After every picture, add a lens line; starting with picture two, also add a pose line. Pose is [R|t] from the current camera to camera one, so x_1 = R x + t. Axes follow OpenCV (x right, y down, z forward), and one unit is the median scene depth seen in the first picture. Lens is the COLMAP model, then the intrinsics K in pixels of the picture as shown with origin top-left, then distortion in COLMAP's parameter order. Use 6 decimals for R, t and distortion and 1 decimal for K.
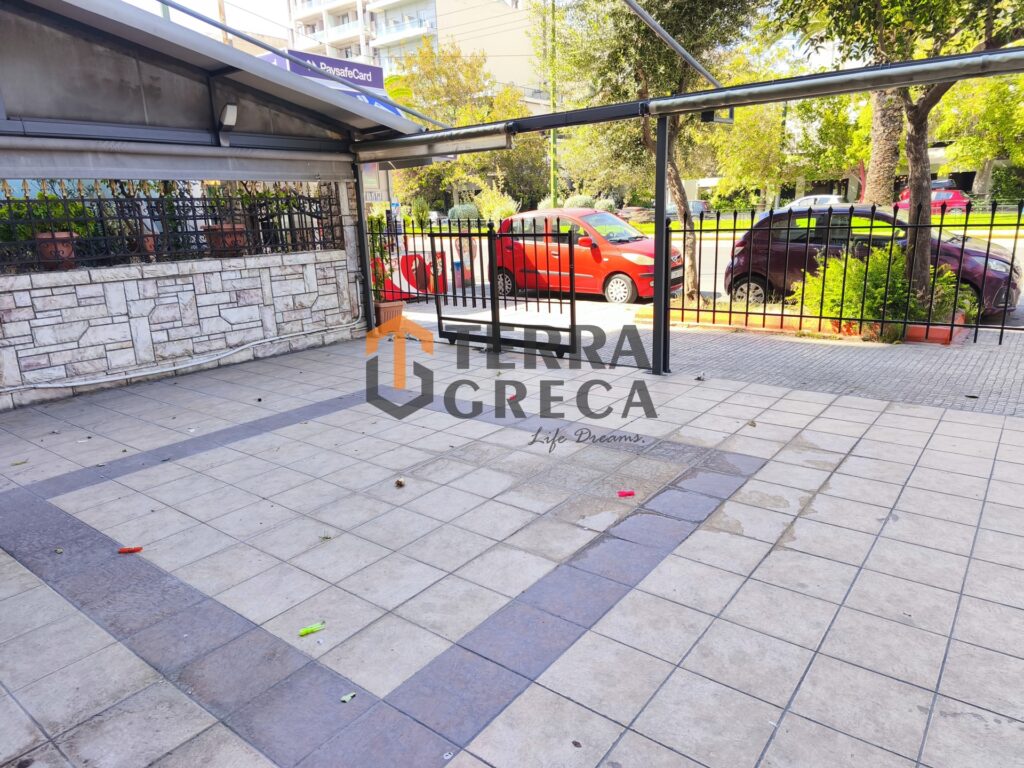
lens RADIAL K [[680.6, 0, 512.0], [0, 680.6, 384.0], [0, 0, 1]] dist [0.063160, -0.050725]
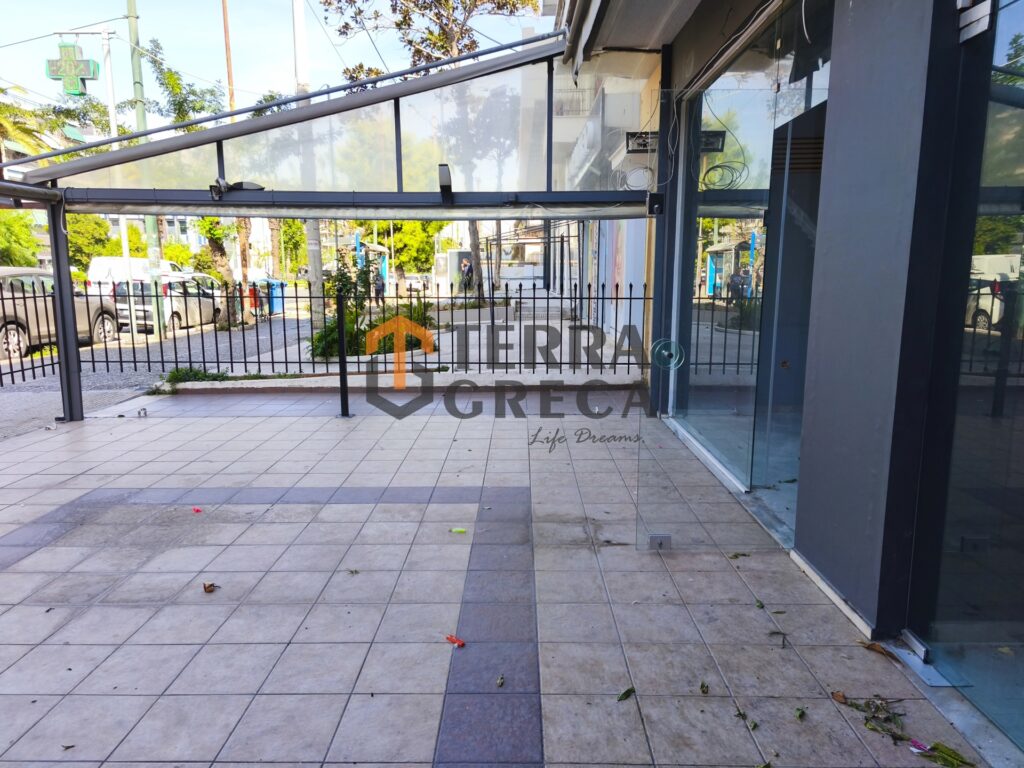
lens RADIAL K [[680.6, 0, 512.0], [0, 680.6, 384.0], [0, 0, 1]] dist [0.063160, -0.050725]
pose [[-0.608215, -0.094917, 0.788077, -1.271177], [0.214396, 0.936281, 0.278232, -0.306427], [-0.764270, 0.338185, -0.549110, 1.324263]]
